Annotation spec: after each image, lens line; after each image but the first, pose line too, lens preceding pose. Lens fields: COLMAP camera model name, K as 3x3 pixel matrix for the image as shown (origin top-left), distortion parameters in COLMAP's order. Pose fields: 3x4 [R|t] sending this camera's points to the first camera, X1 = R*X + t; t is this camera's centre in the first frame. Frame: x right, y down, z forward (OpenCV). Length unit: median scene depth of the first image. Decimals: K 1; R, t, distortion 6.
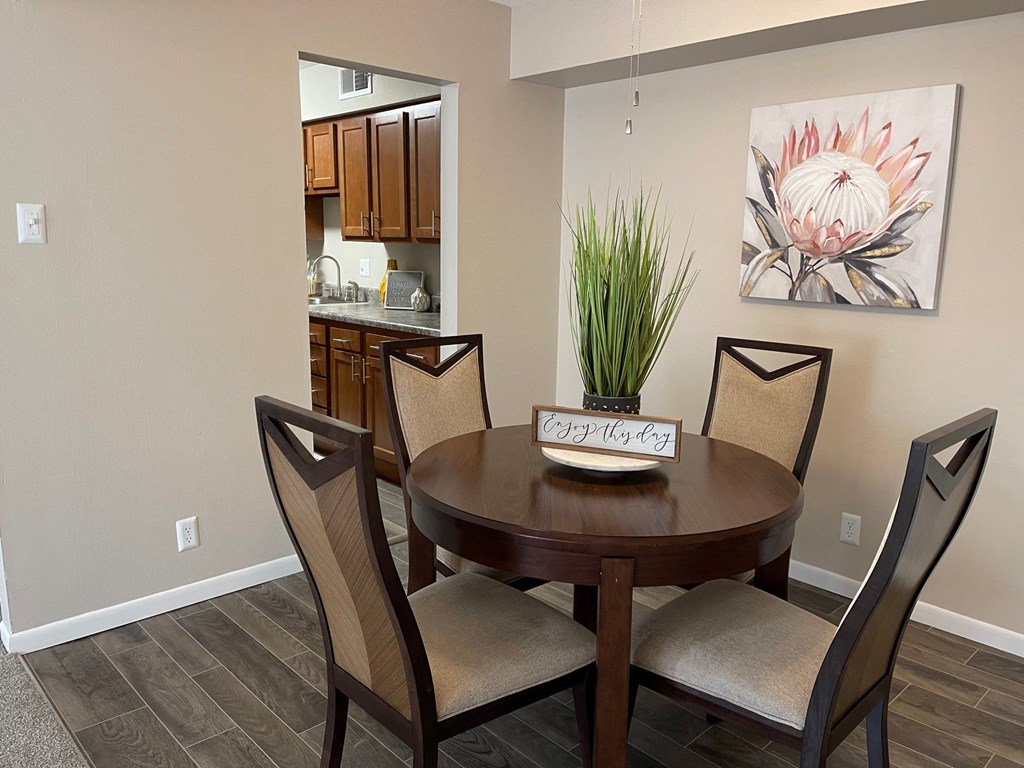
lens RADIAL K [[777.8, 0, 512.0], [0, 777.8, 384.0], [0, 0, 1]] dist [0.054144, -0.006436]
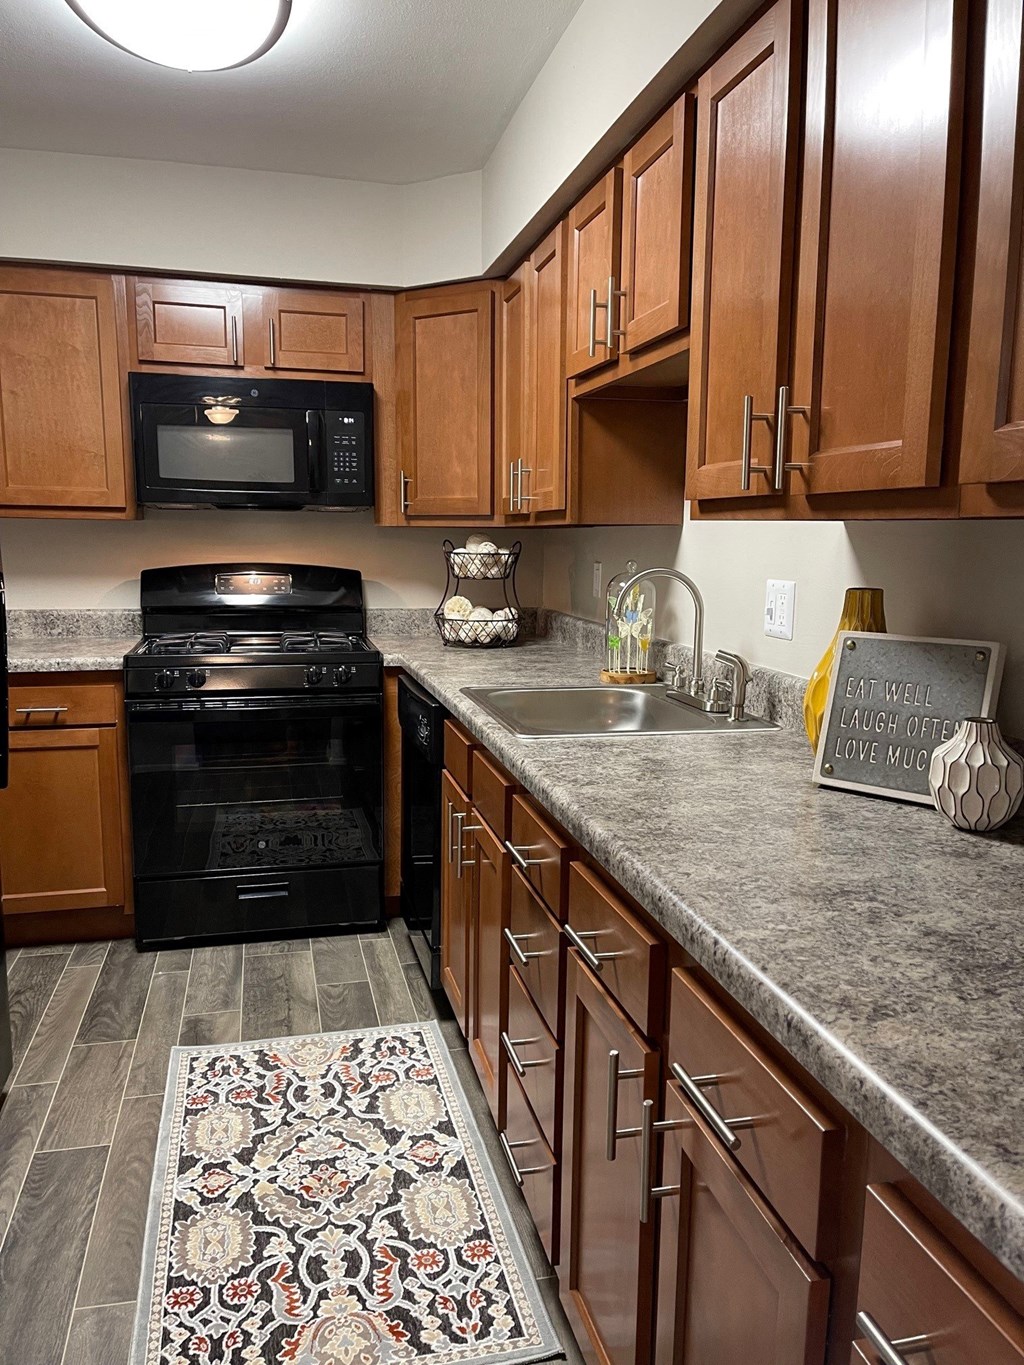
lens RADIAL K [[1036.8, 0, 512.0], [0, 1036.8, 682.5], [0, 0, 1]] dist [0.054144, -0.006436]
pose [[0.866806, 0.074833, -0.492998, -0.084337], [-0.096168, 0.995202, -0.018021, -0.112427], [0.489284, 0.063031, 0.869844, 0.654595]]
